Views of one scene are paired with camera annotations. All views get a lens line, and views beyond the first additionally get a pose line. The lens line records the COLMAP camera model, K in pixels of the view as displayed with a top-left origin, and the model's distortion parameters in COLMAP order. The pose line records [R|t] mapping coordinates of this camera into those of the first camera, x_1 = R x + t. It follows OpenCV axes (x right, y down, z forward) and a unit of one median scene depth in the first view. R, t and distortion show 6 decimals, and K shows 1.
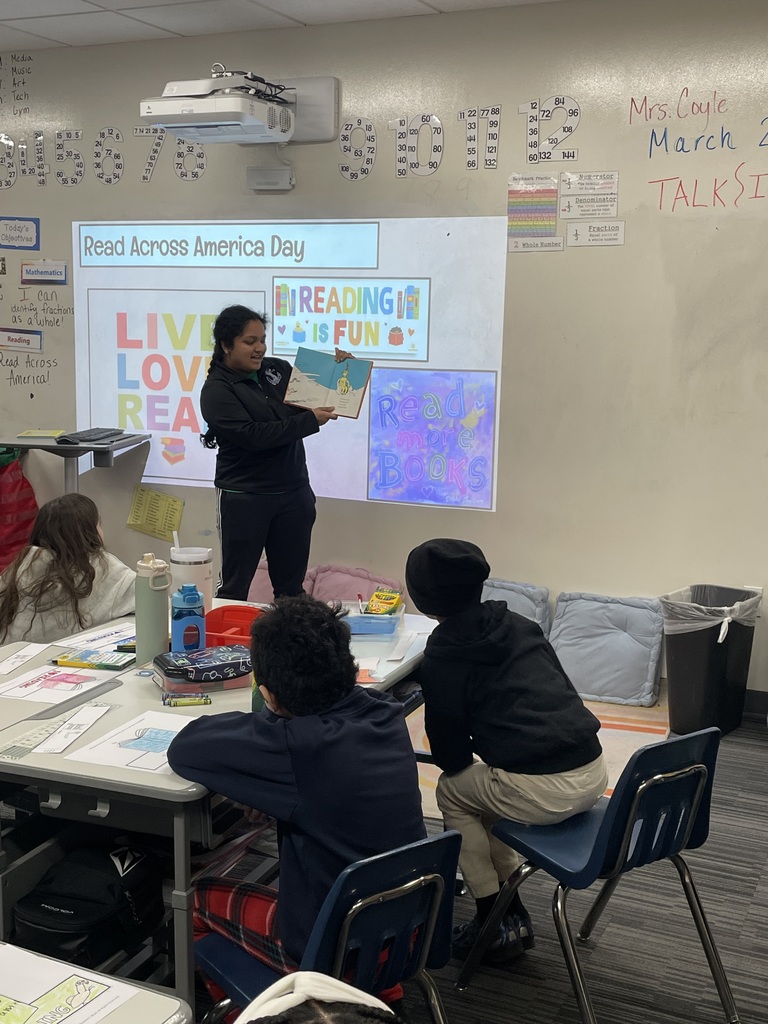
lens RADIAL K [[1230.1, 0, 386.2], [0, 1230.1, 508.6], [0, 0, 1]] dist [0.063919, 0.000000]
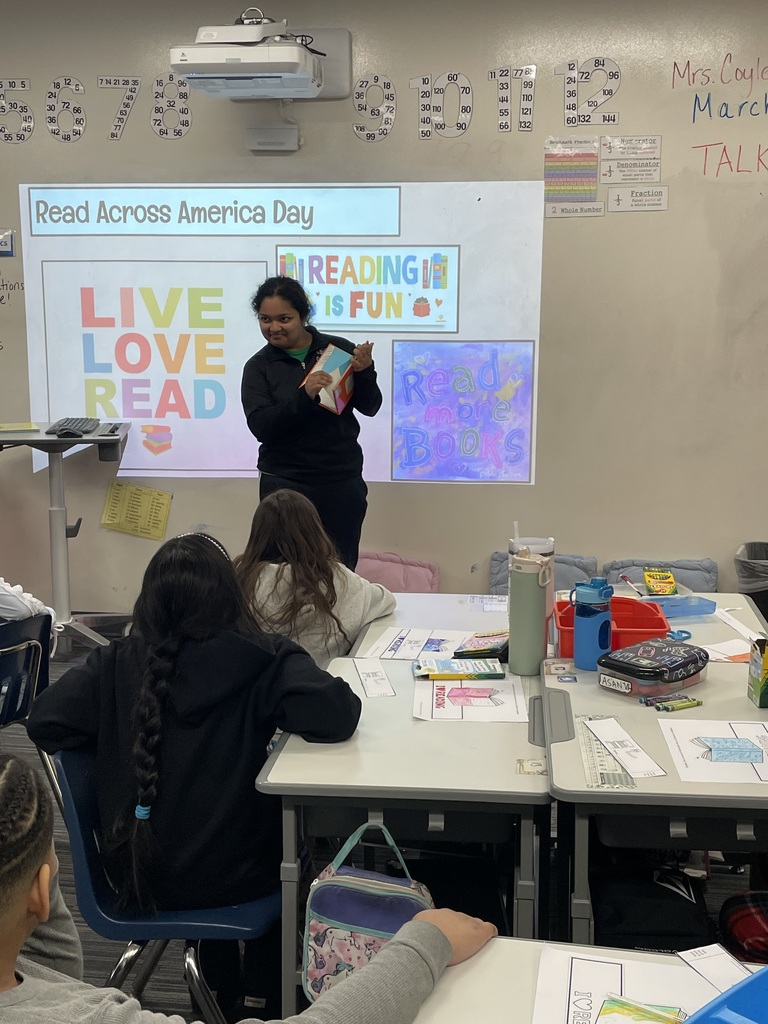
lens RADIAL K [[1230.1, 0, 383.6], [0, 1230.1, 509.7], [0, 0, 1]] dist [0.063919, 0.000000]
pose [[0.957980, -0.065589, 0.279234, -0.302358], [0.059997, 0.997791, 0.028536, -0.012637], [-0.280489, -0.010584, 0.959799, 0.092236]]
